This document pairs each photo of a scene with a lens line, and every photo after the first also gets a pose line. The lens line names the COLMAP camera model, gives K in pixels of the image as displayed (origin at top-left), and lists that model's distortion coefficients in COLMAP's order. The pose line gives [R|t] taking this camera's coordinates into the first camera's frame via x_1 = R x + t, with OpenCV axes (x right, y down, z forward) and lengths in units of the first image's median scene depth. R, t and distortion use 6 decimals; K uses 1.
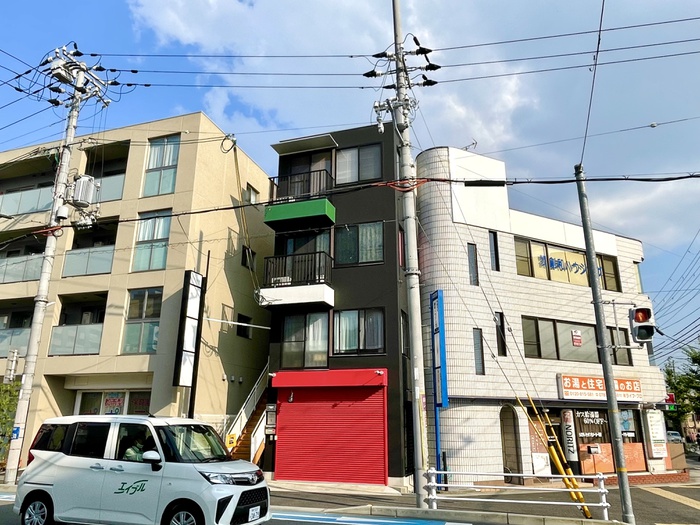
lens RADIAL K [[520.4, 0, 346.8], [0, 520.4, 262.8], [0, 0, 1]] dist [-0.002816, -0.000563]
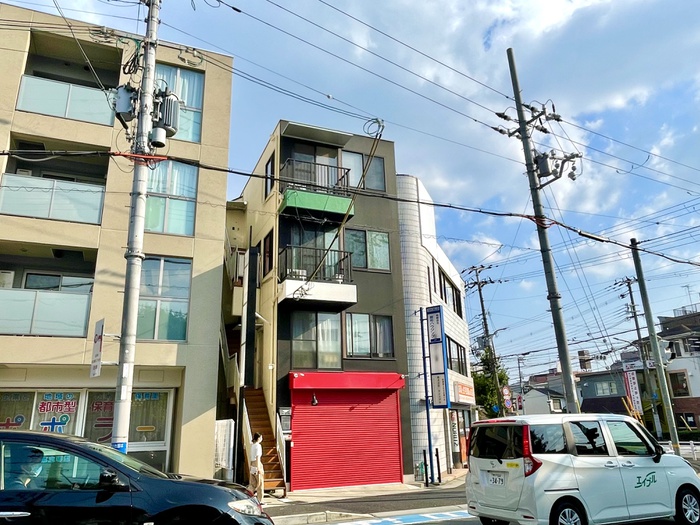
lens RADIAL K [[520.4, 0, 346.8], [0, 520.4, 262.8], [0, 0, 1]] dist [-0.002816, -0.000563]
pose [[0.754914, 0.169229, 0.633613, -0.661520], [-0.161703, 0.984336, -0.070242, 0.068435], [-0.635576, -0.049430, 0.770454, 0.241158]]
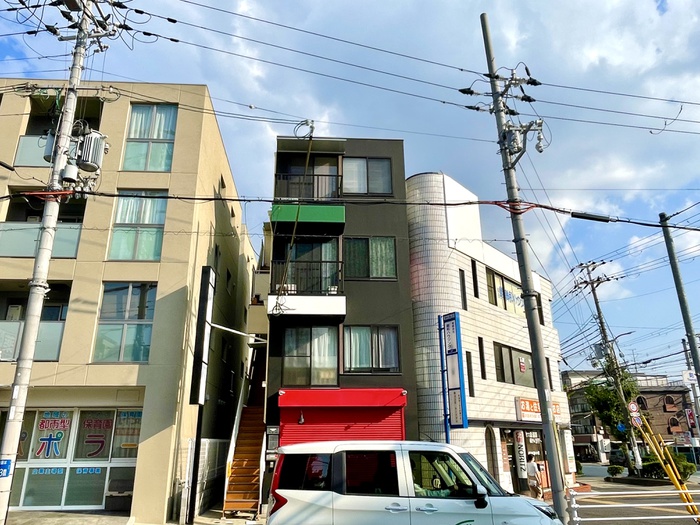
lens RADIAL K [[520.4, 0, 346.8], [0, 520.4, 262.8], [0, 0, 1]] dist [-0.002816, -0.000563]
pose [[0.925688, 0.110480, 0.361796, -0.369642], [-0.096819, 0.993740, -0.055733, 0.031626], [-0.365688, 0.016563, 0.930590, 0.121625]]
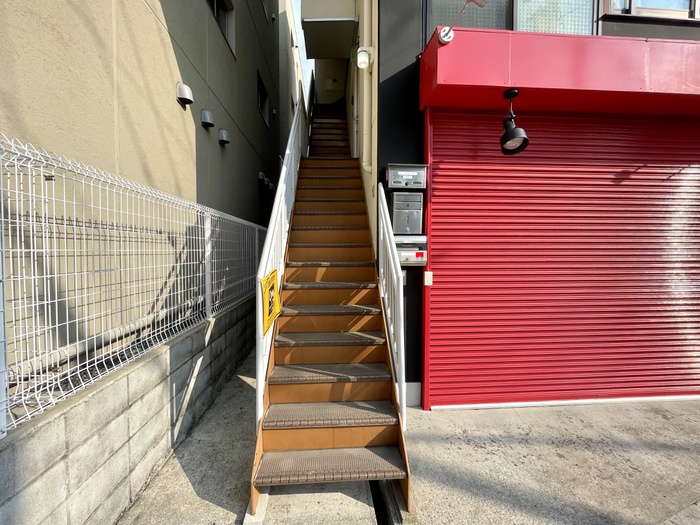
lens RADIAL K [[278.9, 0, 347.1], [0, 278.9, 263.4], [0, 0, 1]] dist [-0.001216, 0.000126]
pose [[0.926699, -0.021557, 0.375185, -0.225173], [-0.105180, 0.943576, 0.314008, 0.270401], [-0.360785, -0.330453, 0.872144, 0.840937]]
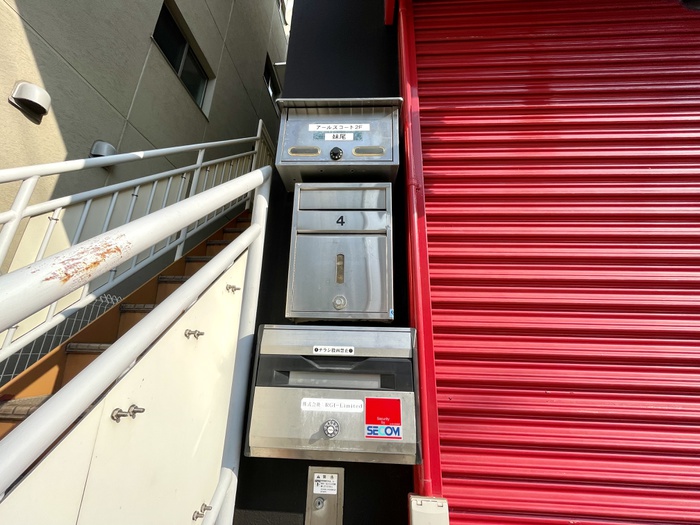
lens RADIAL K [[278.9, 0, 347.1], [0, 278.9, 263.4], [0, 0, 1]] dist [-0.001216, 0.000126]
pose [[0.963056, 0.097189, 0.251153, -0.149454], [-0.099361, 0.995043, -0.004050, 0.290764], [-0.250302, -0.021055, 0.967939, 0.924943]]
